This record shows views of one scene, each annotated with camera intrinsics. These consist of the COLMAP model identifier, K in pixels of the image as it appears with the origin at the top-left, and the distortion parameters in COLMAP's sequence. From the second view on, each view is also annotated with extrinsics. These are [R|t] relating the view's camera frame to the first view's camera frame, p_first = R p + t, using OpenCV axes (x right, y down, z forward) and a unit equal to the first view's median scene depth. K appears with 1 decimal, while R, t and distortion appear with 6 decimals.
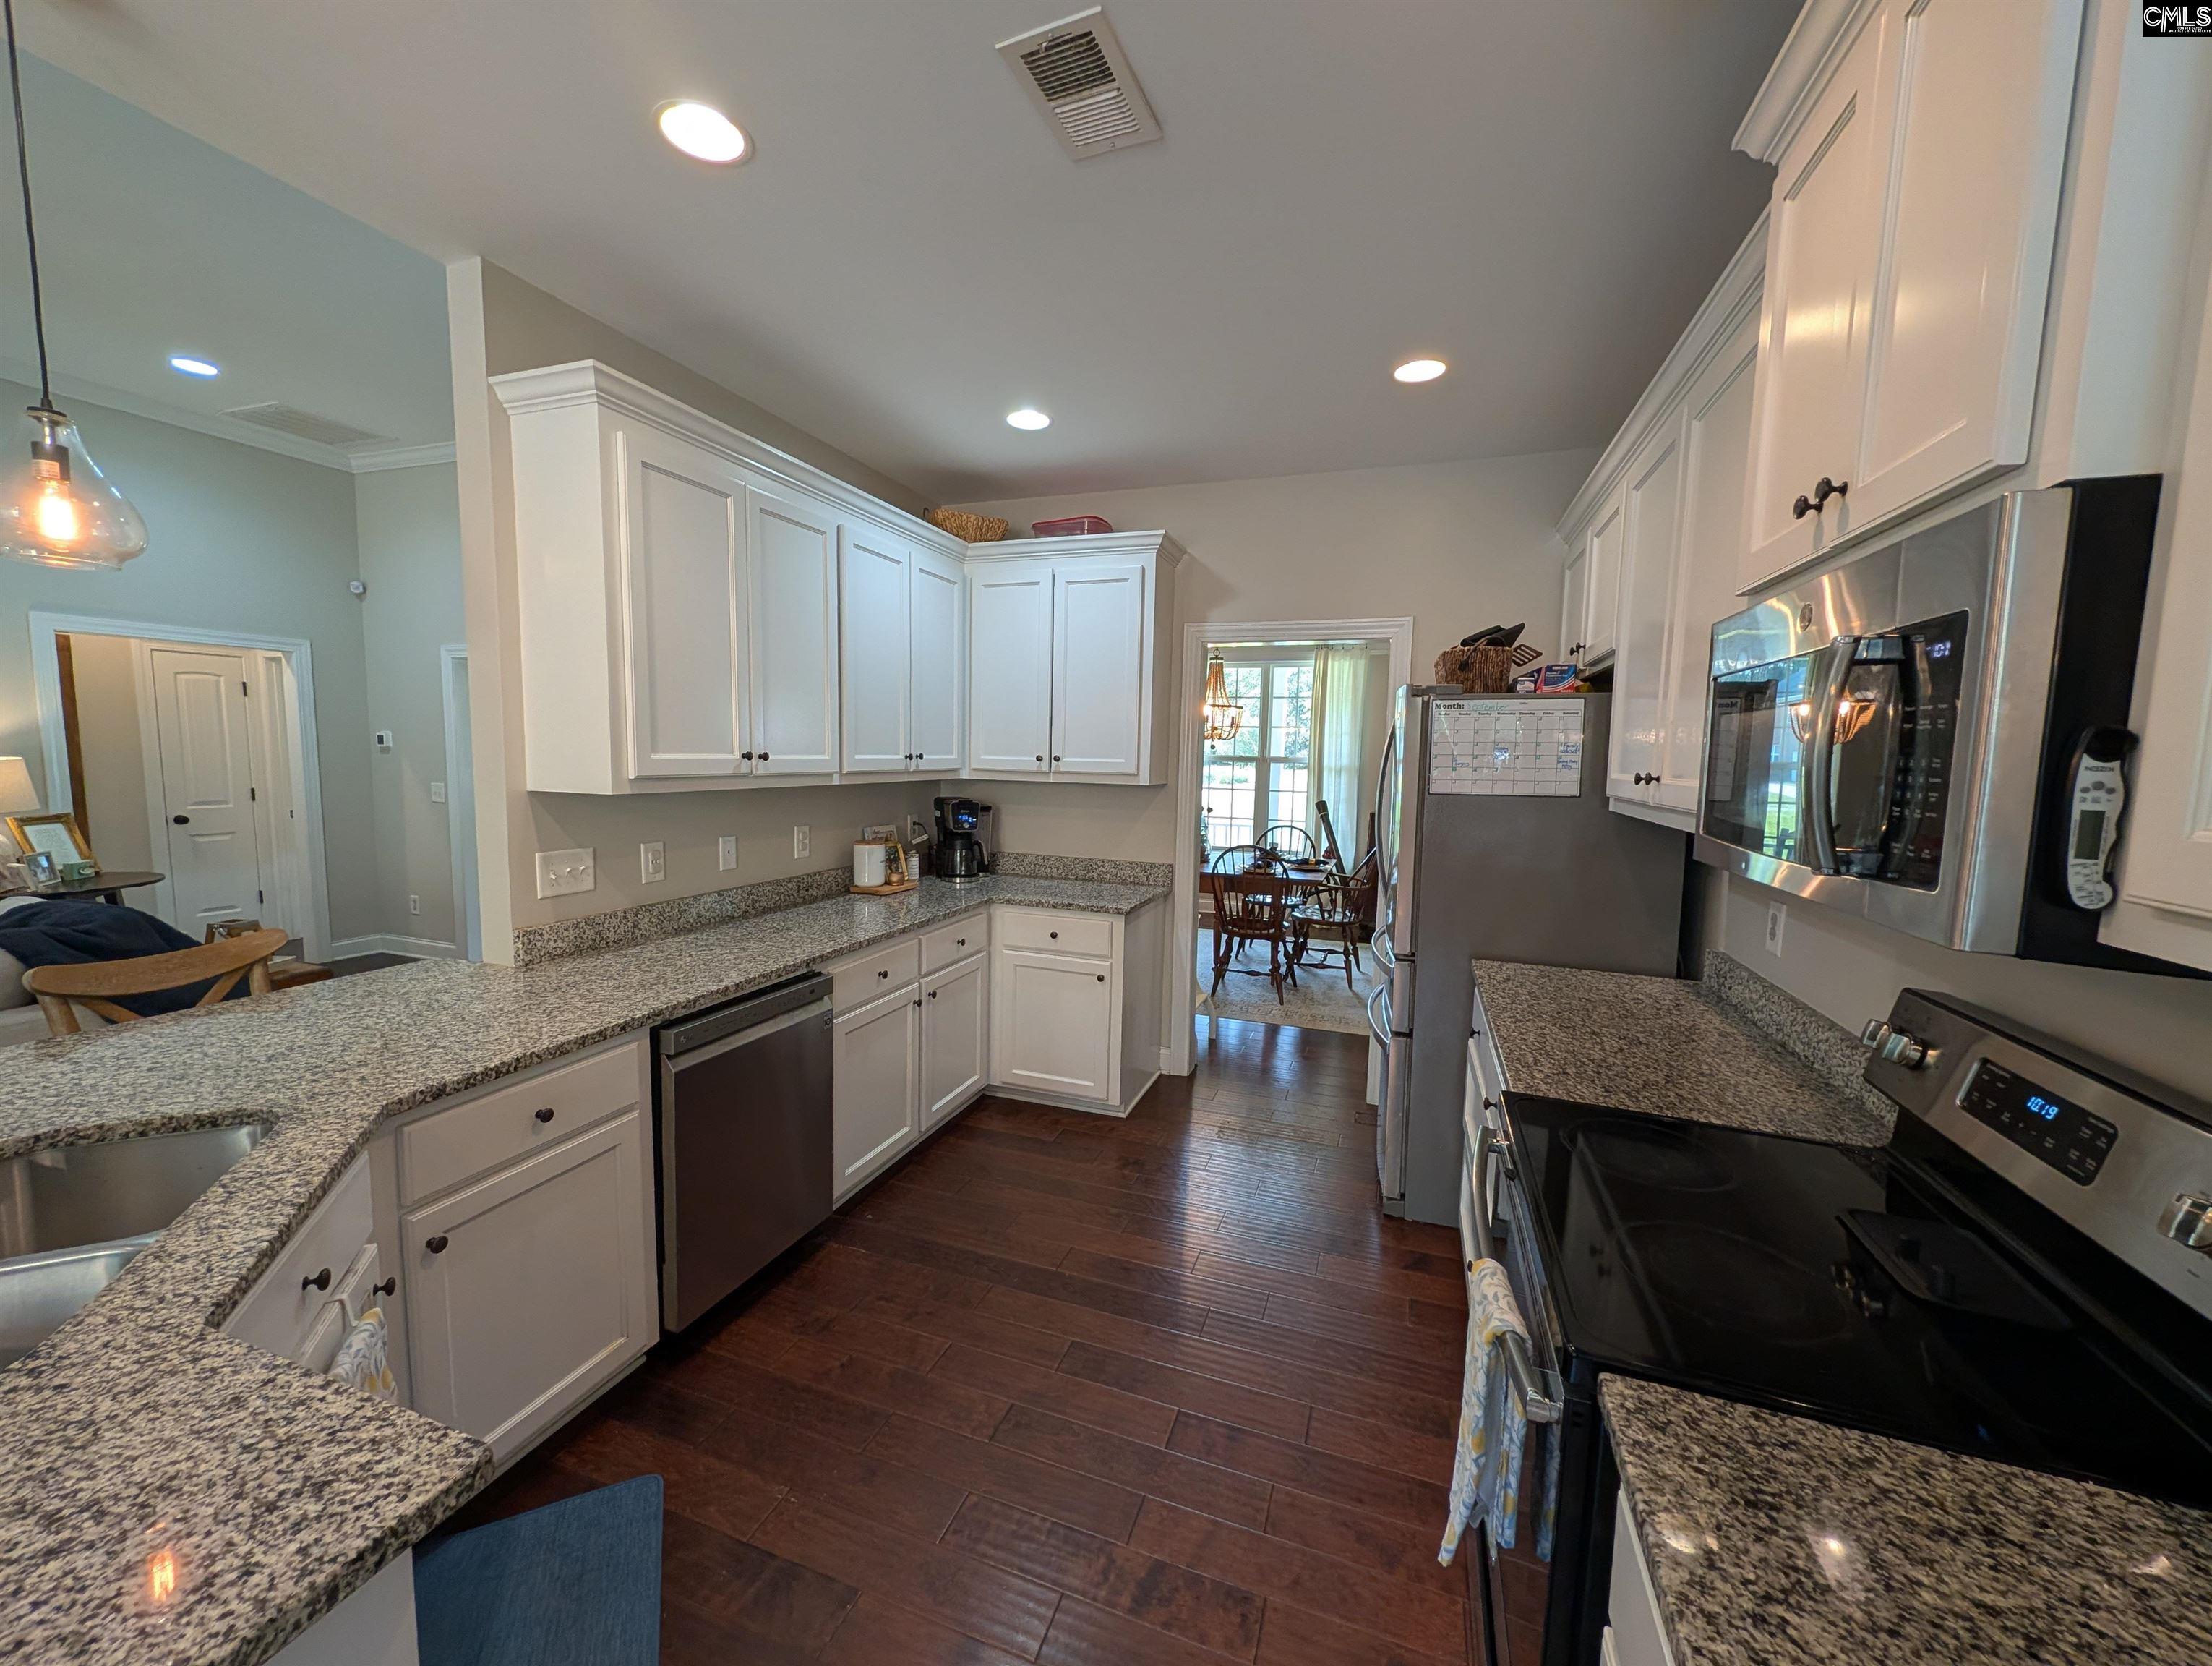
lens RADIAL K [[848.9, 0, 1104.7], [0, 848.9, 836.2], [0, 0, 1]] dist [0.000062, 0.000376]
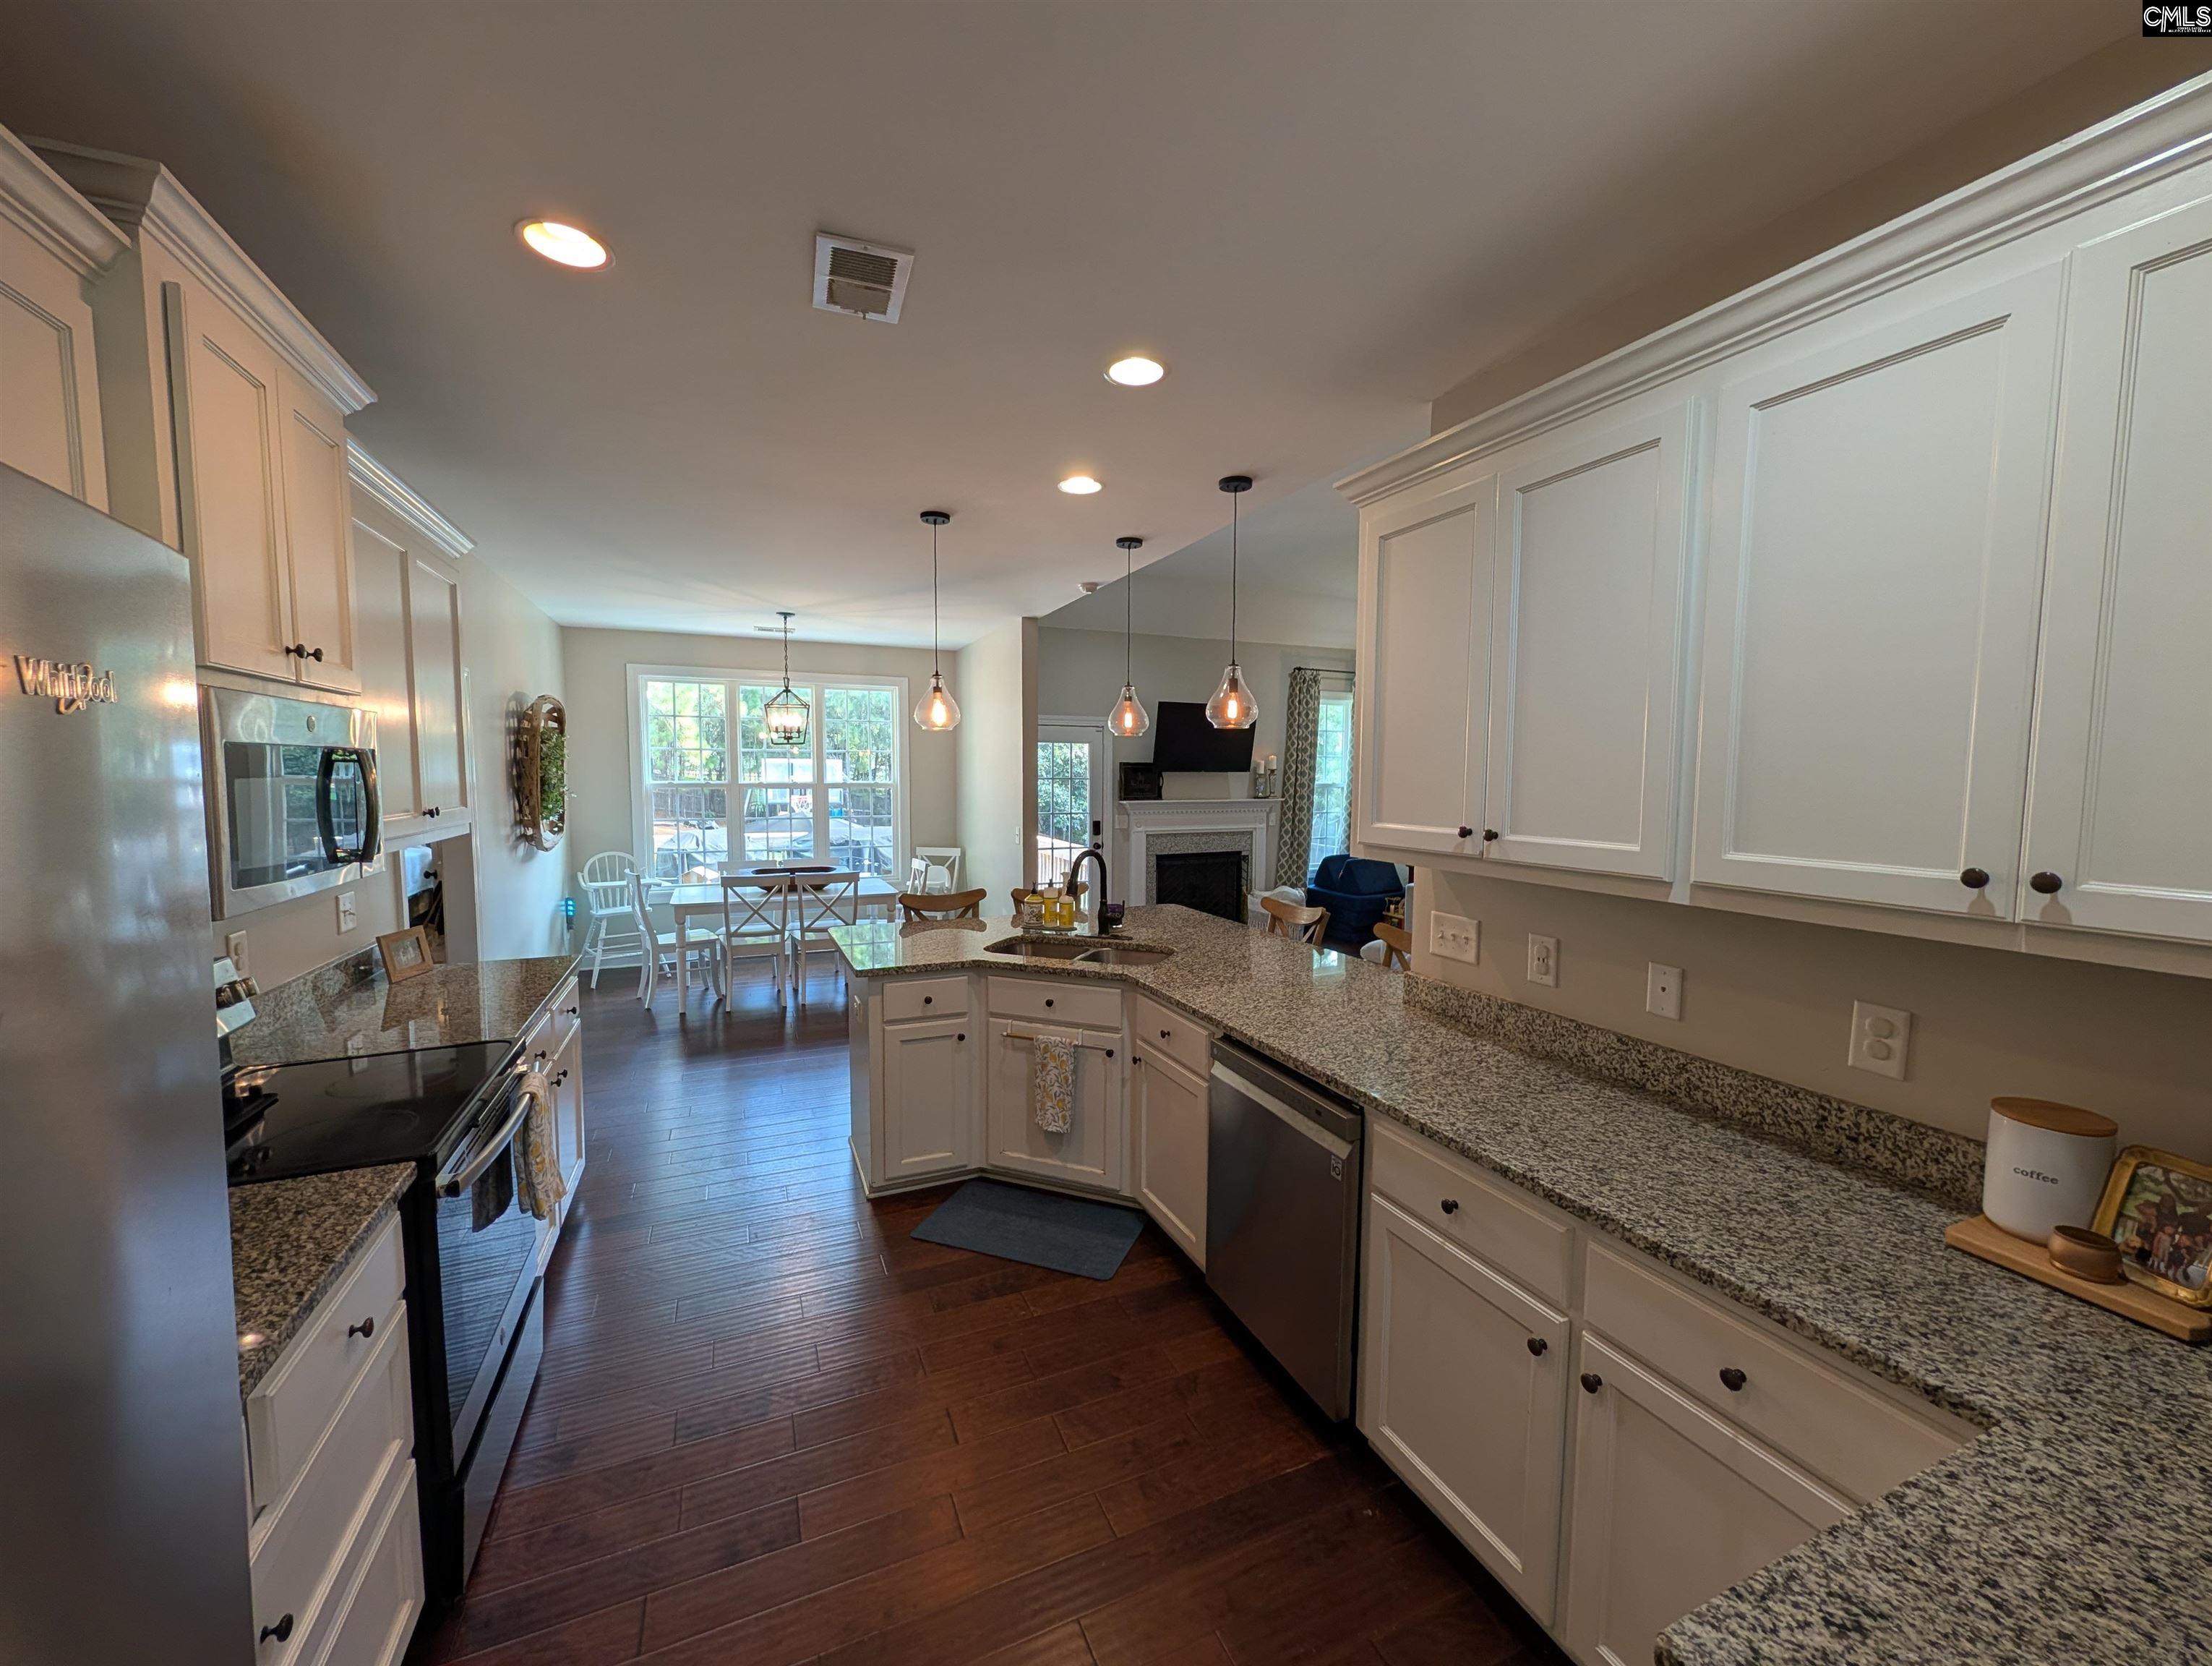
lens RADIAL K [[848.9, 0, 1105.1], [0, 848.9, 836.5], [0, 0, 1]] dist [0.000062, 0.000376]
pose [[-0.724269, 0.026397, -0.689012, 0.311314], [-0.092052, 0.986620, 0.134561, -0.147595], [0.683345, 0.160883, -0.712149, 1.191039]]
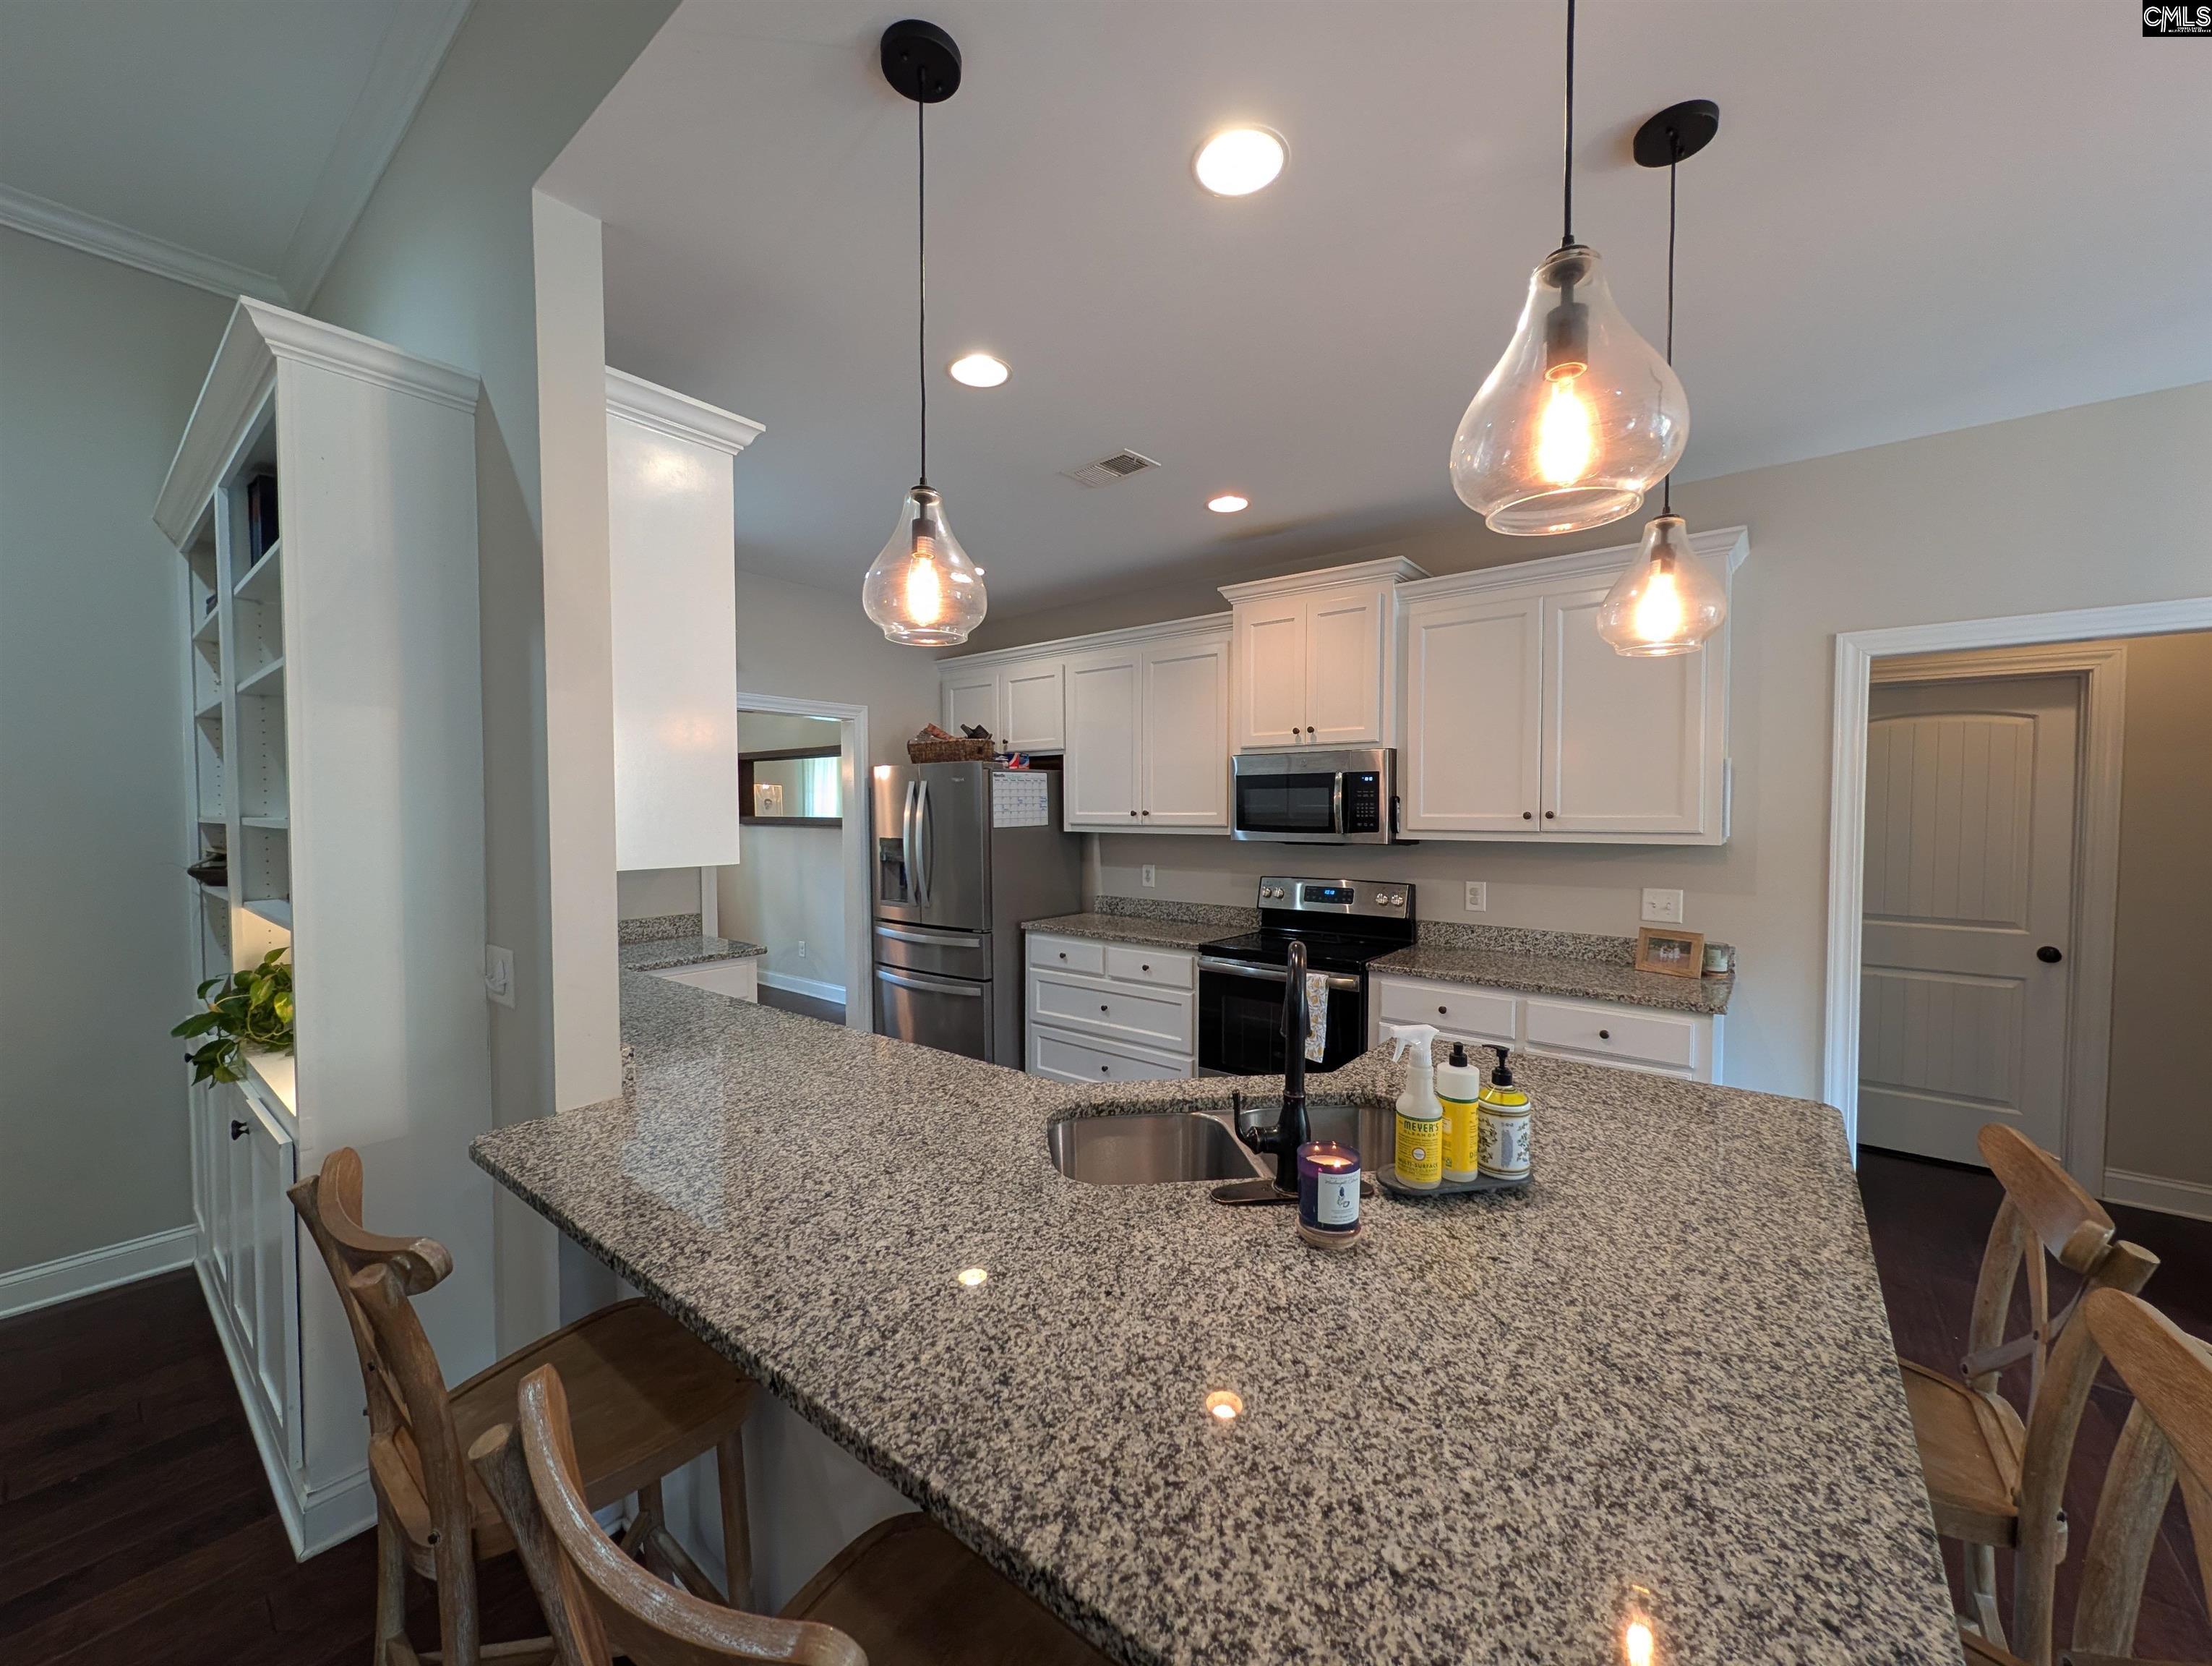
lens RADIAL K [[848.9, 0, 1109.0], [0, 848.9, 835.7], [0, 0, 1]] dist [0.000062, 0.000376]
pose [[0.317459, -0.053935, 0.946737, -1.012154], [0.103147, 0.994421, 0.022064, -0.044500], [-0.942646, 0.090648, 0.321251, 0.240672]]
